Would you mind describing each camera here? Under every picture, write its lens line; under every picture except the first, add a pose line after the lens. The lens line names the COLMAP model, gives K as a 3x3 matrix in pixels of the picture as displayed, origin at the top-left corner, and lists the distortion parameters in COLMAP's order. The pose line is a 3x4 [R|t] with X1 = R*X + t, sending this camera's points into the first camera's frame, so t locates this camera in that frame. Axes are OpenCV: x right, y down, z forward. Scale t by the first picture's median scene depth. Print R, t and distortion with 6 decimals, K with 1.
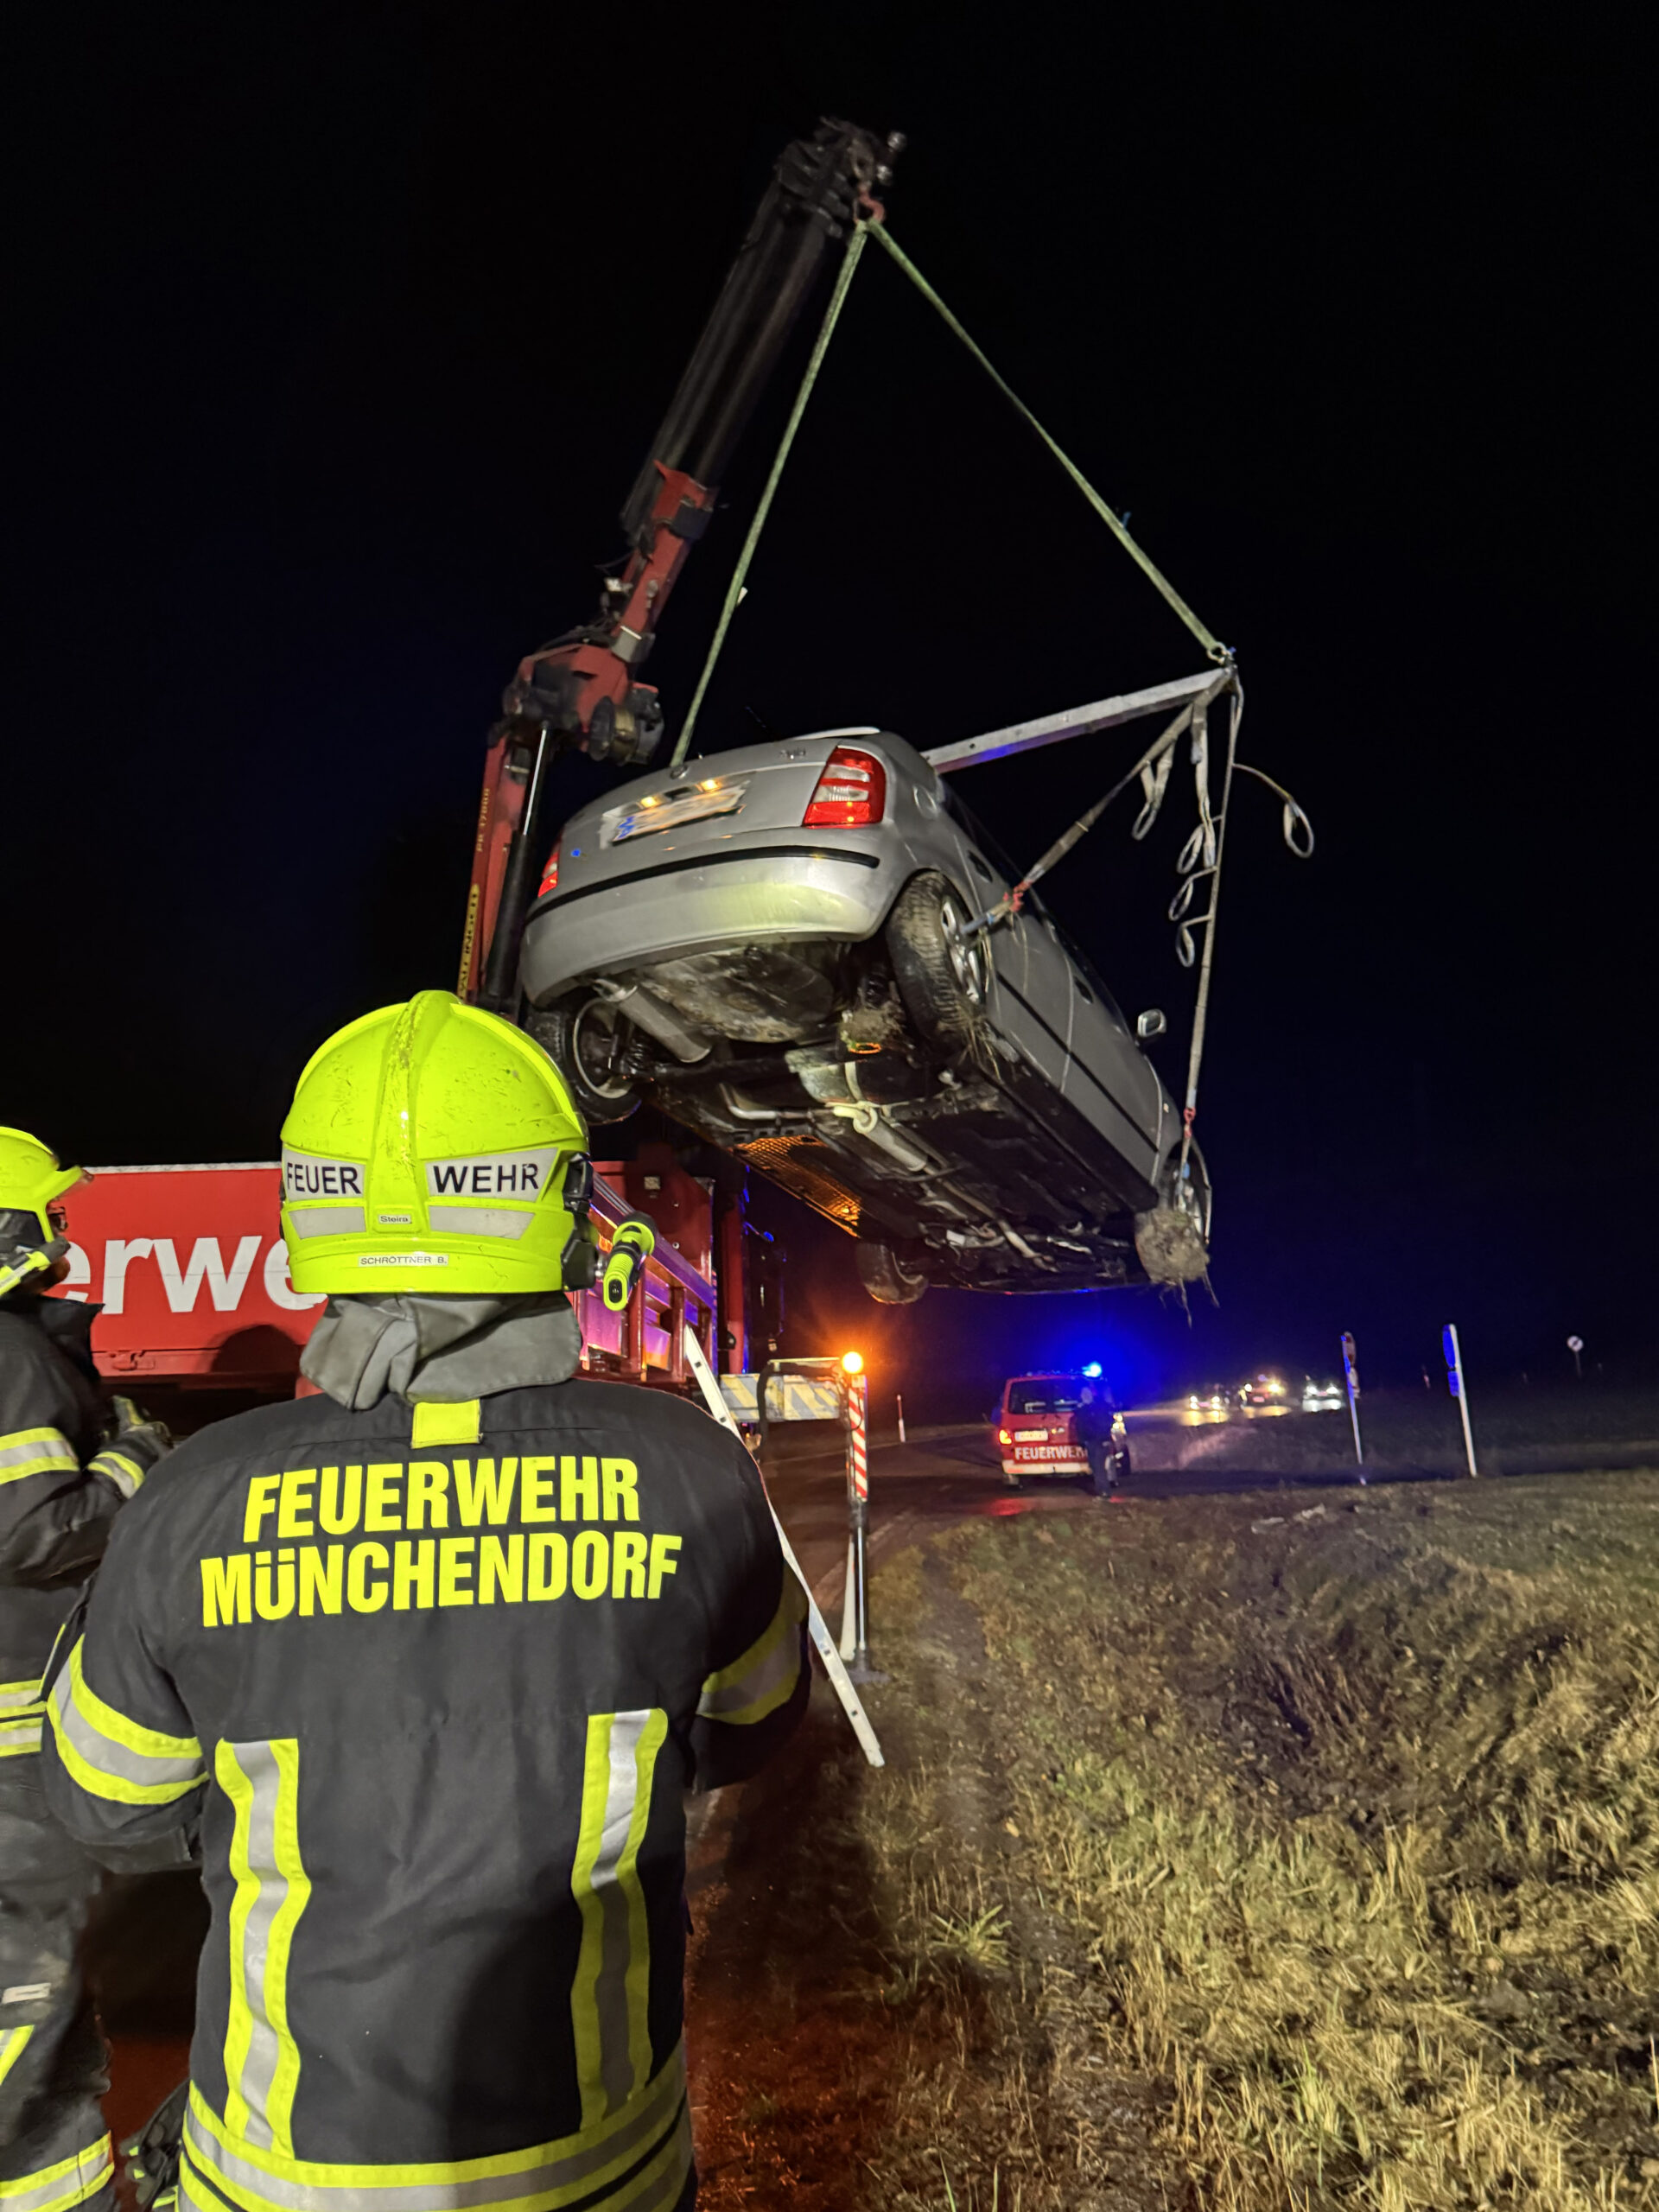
lens RADIAL K [[1538.5, 0, 829.5], [0, 1538.5, 1106.0], [0, 0, 1]] dist [0.002953, -0.002686]
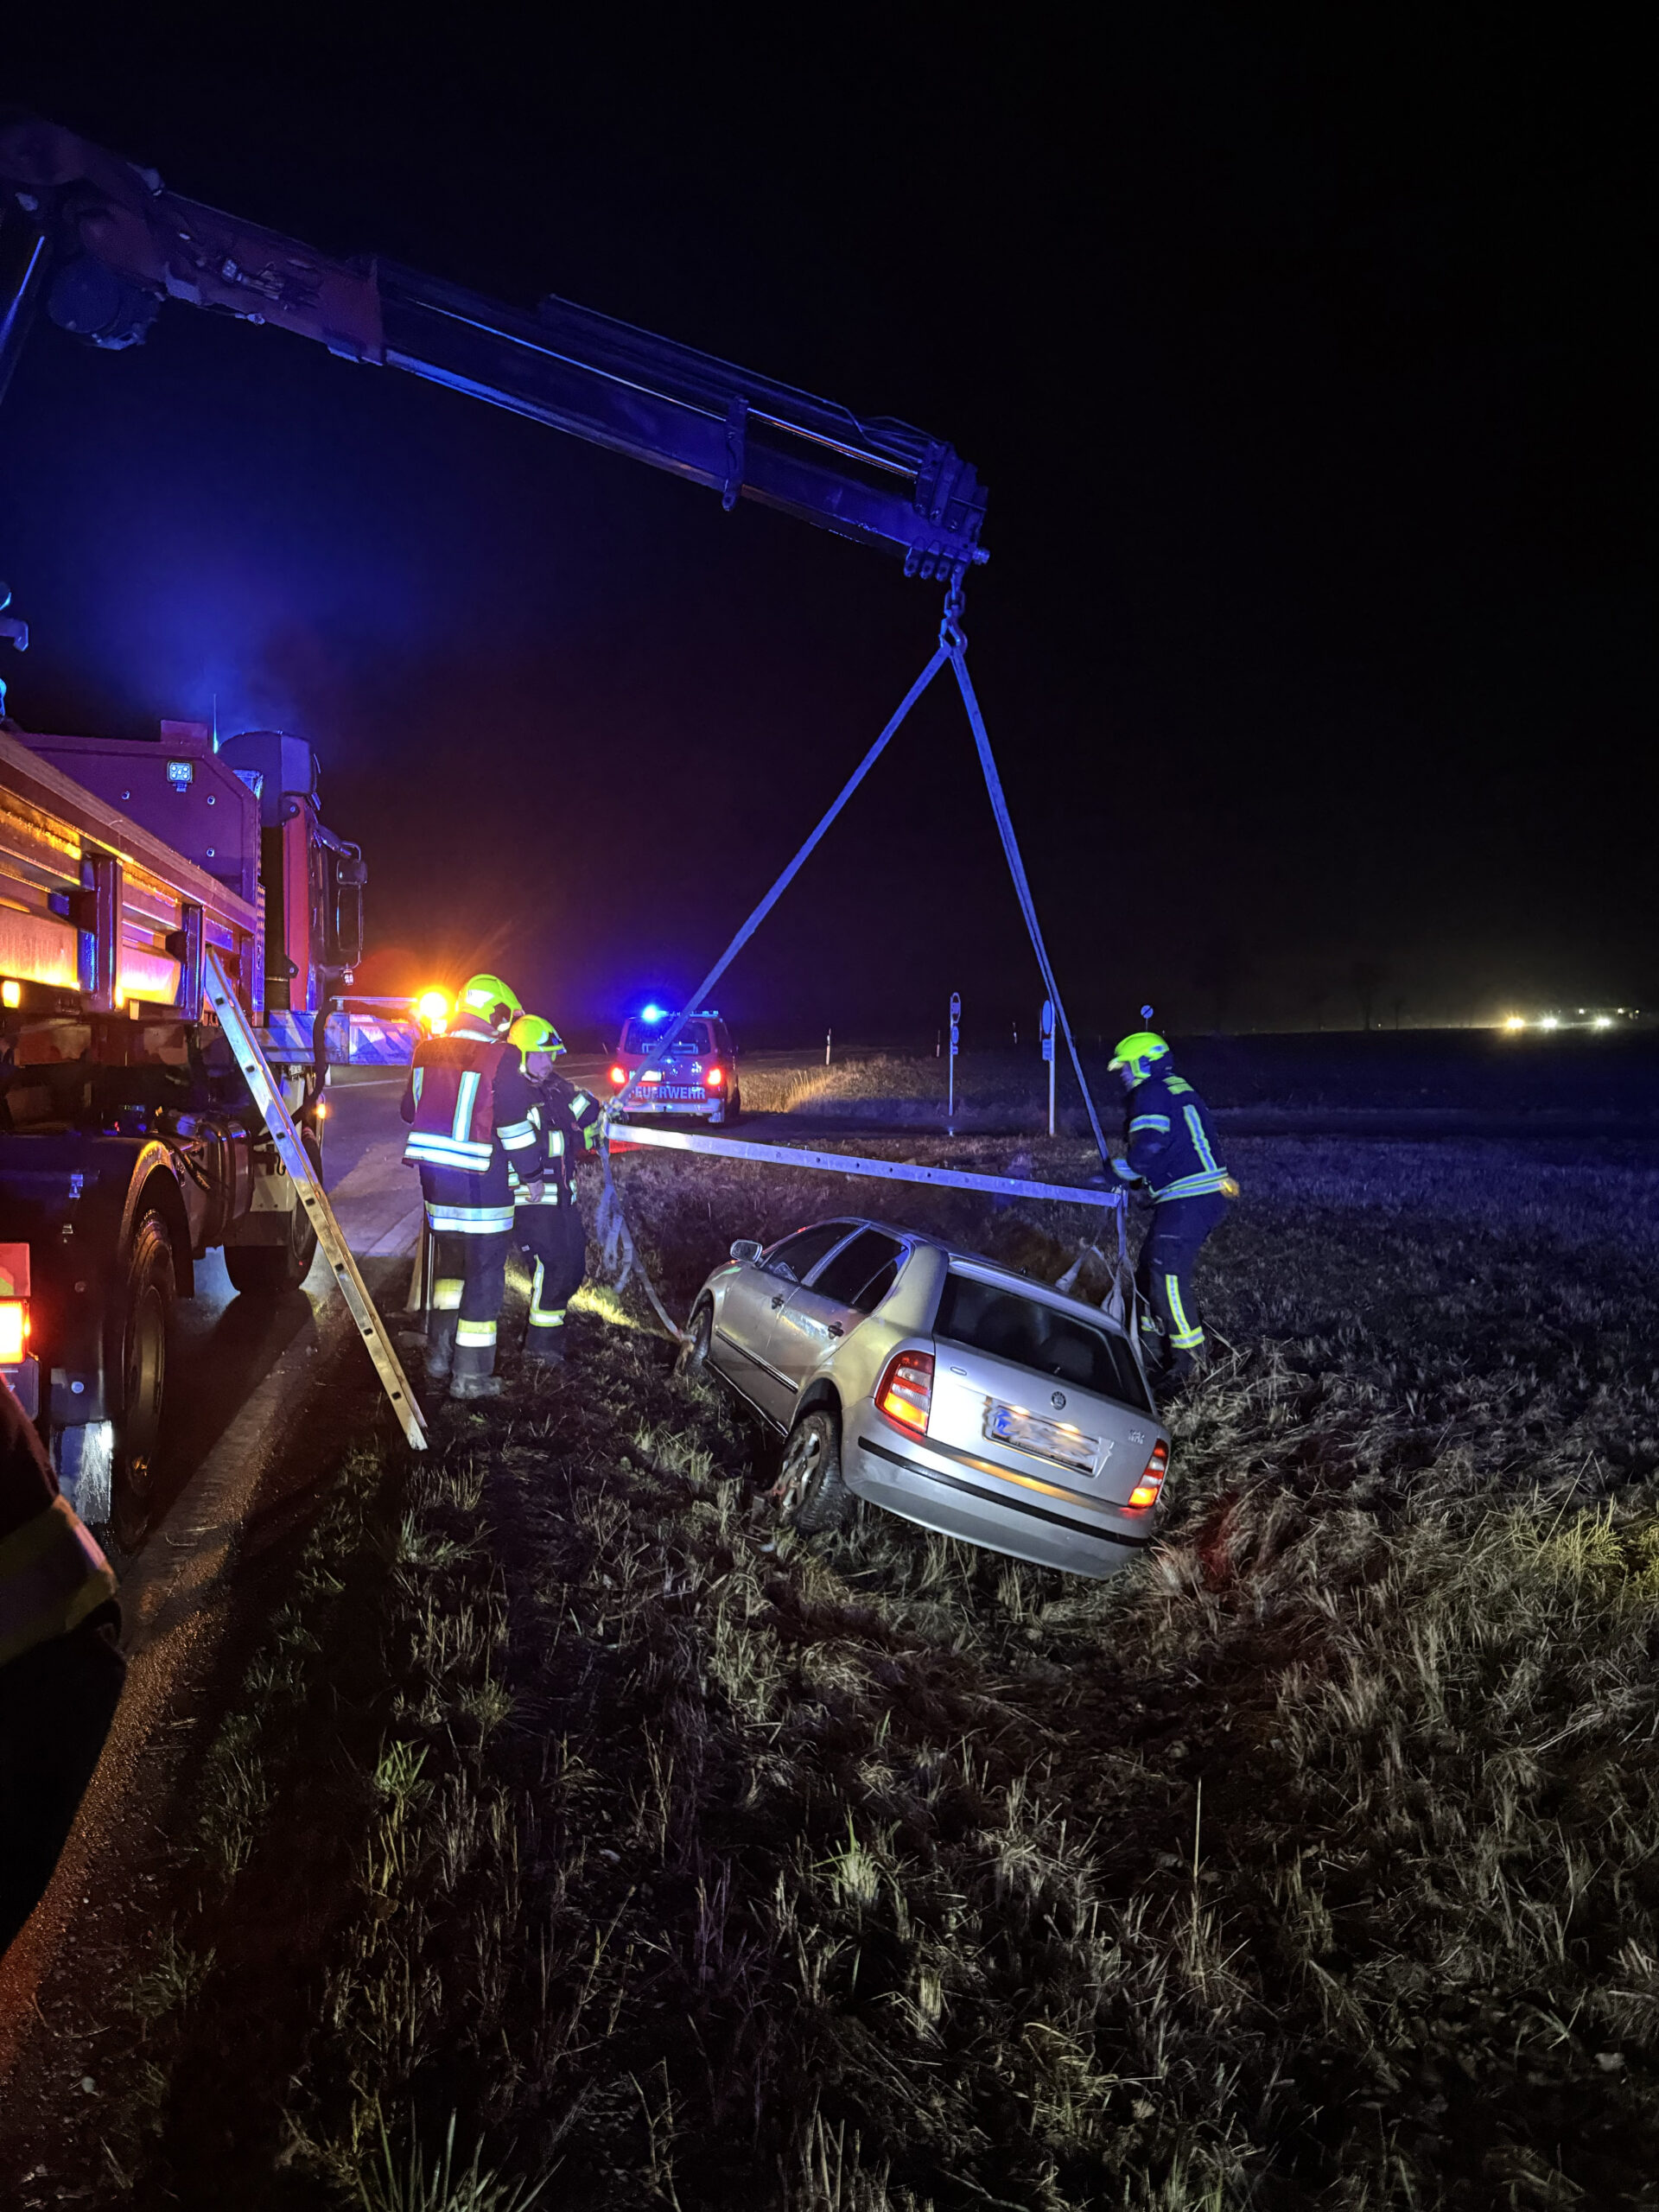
lens RADIAL K [[1538.5, 0, 829.5], [0, 1538.5, 1106.0], [0, 0, 1]] dist [0.002953, -0.002686]
pose [[0.968524, 0.051943, 0.243441, 0.032329], [-0.107015, 0.969881, 0.218812, 0.008319], [-0.224743, -0.237977, 0.944911, 0.142294]]
